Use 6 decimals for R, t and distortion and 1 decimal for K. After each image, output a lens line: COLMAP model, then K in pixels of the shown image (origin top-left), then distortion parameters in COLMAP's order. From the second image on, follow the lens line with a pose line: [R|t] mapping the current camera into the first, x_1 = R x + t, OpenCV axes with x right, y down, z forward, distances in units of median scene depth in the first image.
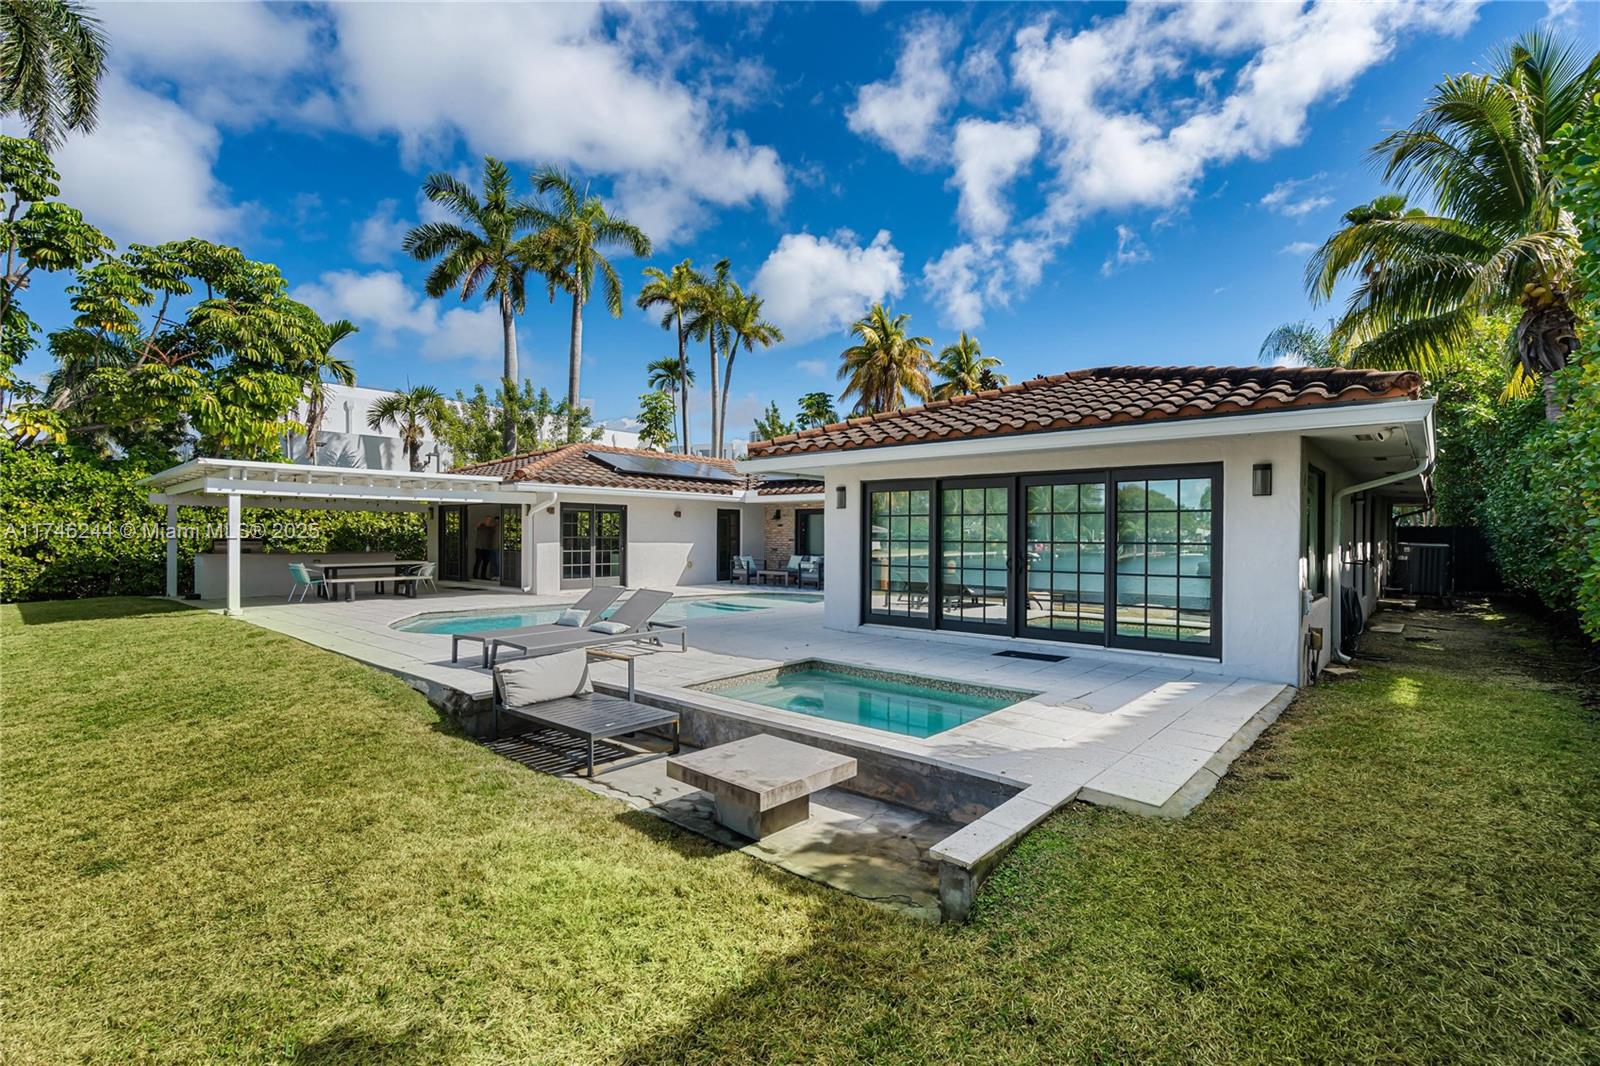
lens RADIAL K [[733.4, 0, 802.0], [0, 733.4, 534.5], [0, 0, 1]] dist [-0.001873, 0.000488]
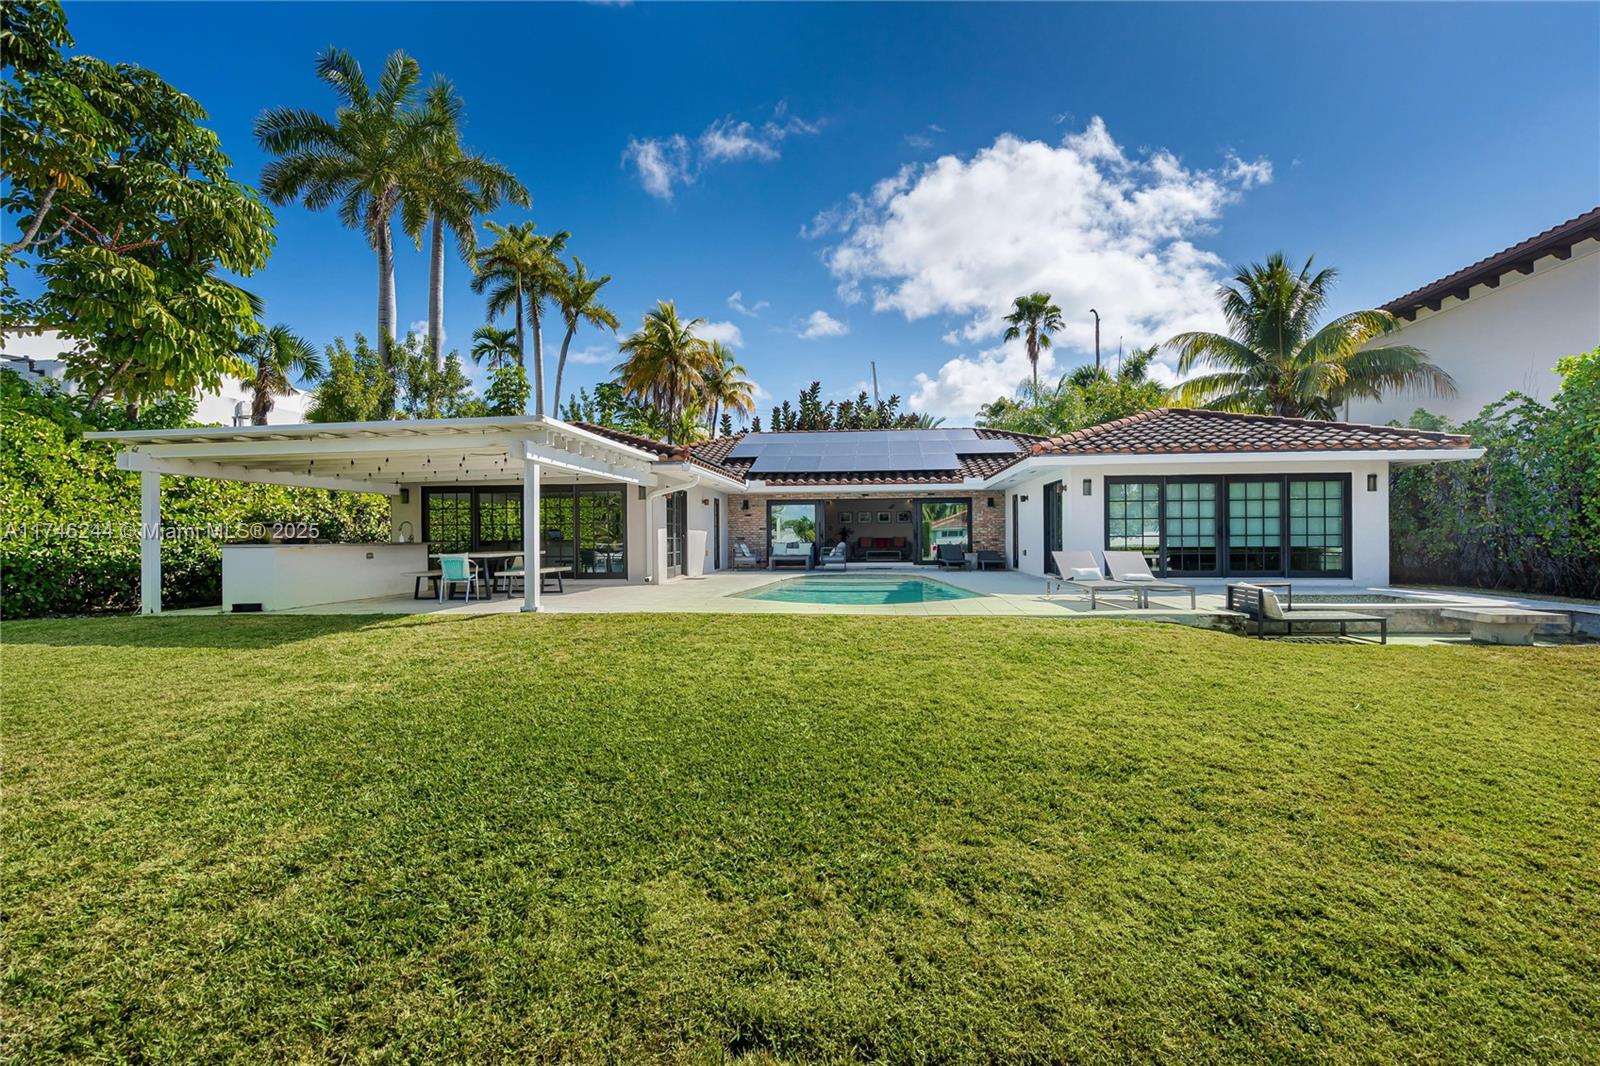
lens RADIAL K [[733.4, 0, 804.6], [0, 733.4, 537.5], [0, 0, 1]] dist [-0.001873, 0.000488]
pose [[0.809661, -0.011178, 0.586791, -1.206376], [0.009821, 0.999937, 0.005496, 0.030600], [-0.586815, 0.001313, 0.809720, 0.211477]]
